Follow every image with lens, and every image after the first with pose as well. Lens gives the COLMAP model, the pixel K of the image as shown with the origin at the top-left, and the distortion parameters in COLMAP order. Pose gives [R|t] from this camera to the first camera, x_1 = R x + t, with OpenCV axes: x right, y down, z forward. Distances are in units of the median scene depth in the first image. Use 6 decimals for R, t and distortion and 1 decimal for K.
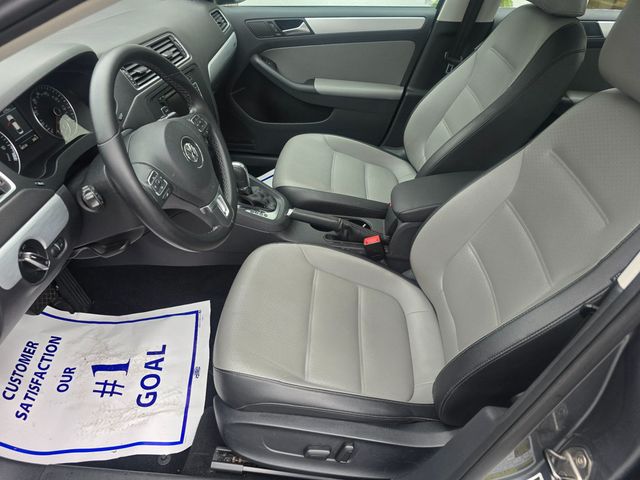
lens RADIAL K [[433.2, 0, 319.7], [0, 433.2, 241.4], [0, 0, 1]] dist [0.038596, -0.026849]
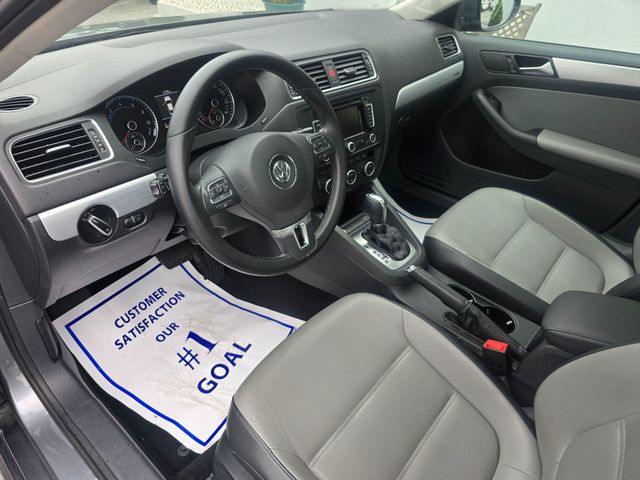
lens RADIAL K [[433.2, 0, 316.0], [0, 433.2, 238.9], [0, 0, 1]] dist [0.038596, -0.026849]
pose [[0.801726, 0.345628, -0.487623, 0.172329], [-0.371016, 0.927419, 0.047349, -0.092537], [0.468596, 0.142955, 0.871769, 0.164594]]
